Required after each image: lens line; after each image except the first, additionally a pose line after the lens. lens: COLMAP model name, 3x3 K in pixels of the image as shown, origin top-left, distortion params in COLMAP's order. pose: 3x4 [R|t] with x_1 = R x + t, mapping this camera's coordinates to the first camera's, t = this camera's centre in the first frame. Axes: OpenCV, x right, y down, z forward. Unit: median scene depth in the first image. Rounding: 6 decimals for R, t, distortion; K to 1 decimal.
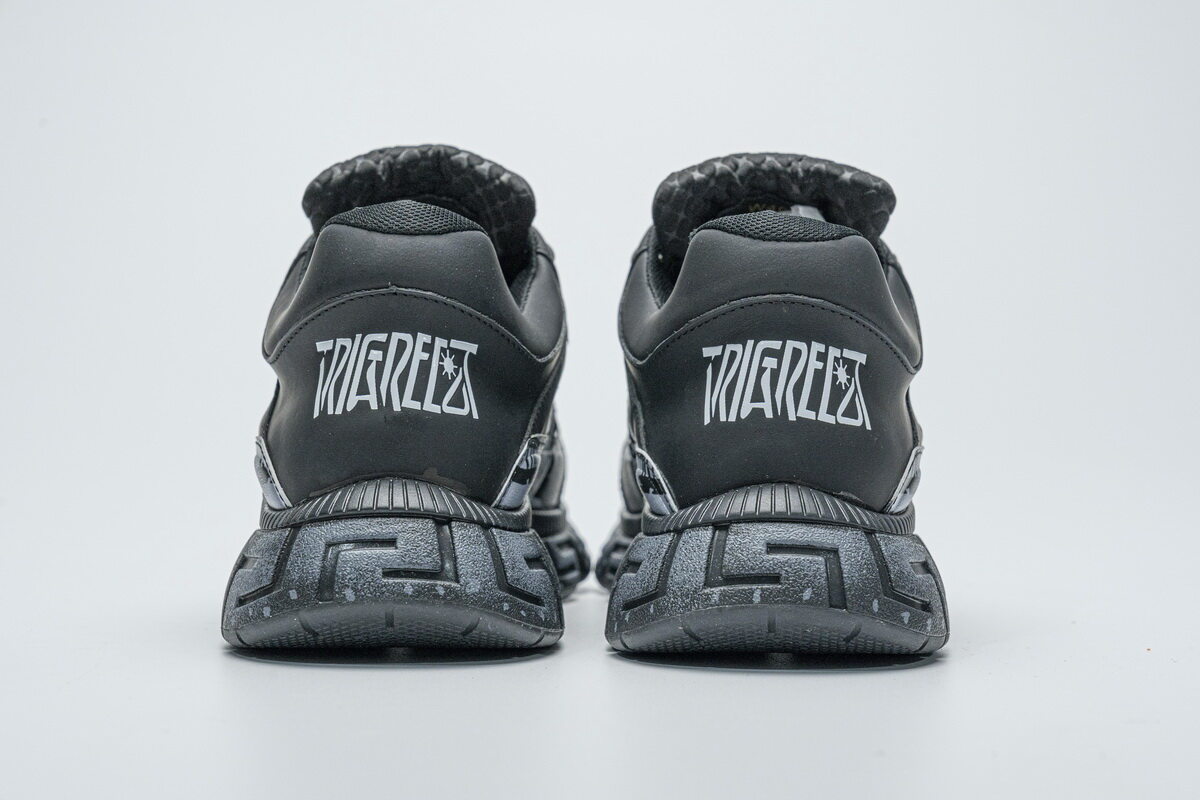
lens RADIAL K [[2271.4, 0, 602.9], [0, 2271.4, 423.4], [0, 0, 1]] dist [0.010837, -0.246127]
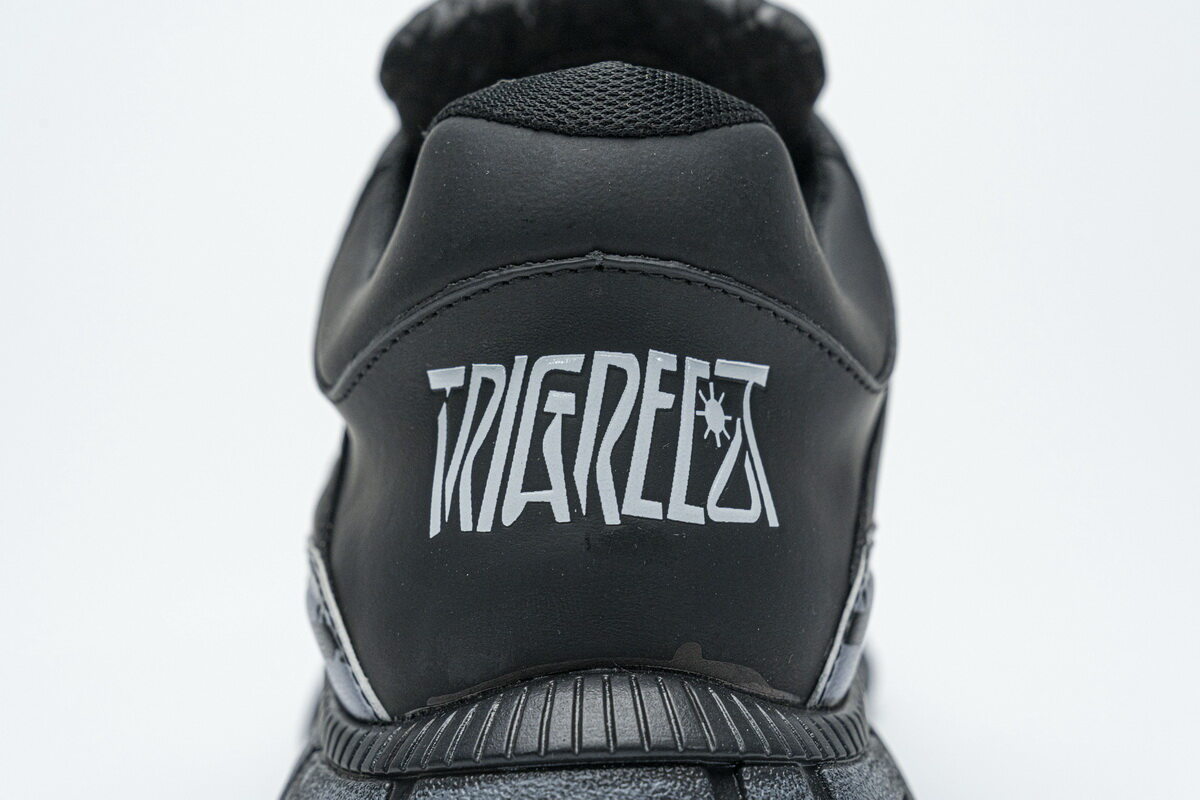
lens RADIAL K [[2271.4, 0, 602.9], [0, 2271.4, 423.4], [0, 0, 1]] dist [0.010837, -0.246127]
pose [[0.999466, -0.026455, -0.019201, -0.082172], [0.027555, 0.997849, 0.059485, -0.052638], [0.017586, -0.059982, 0.998045, 0.535361]]
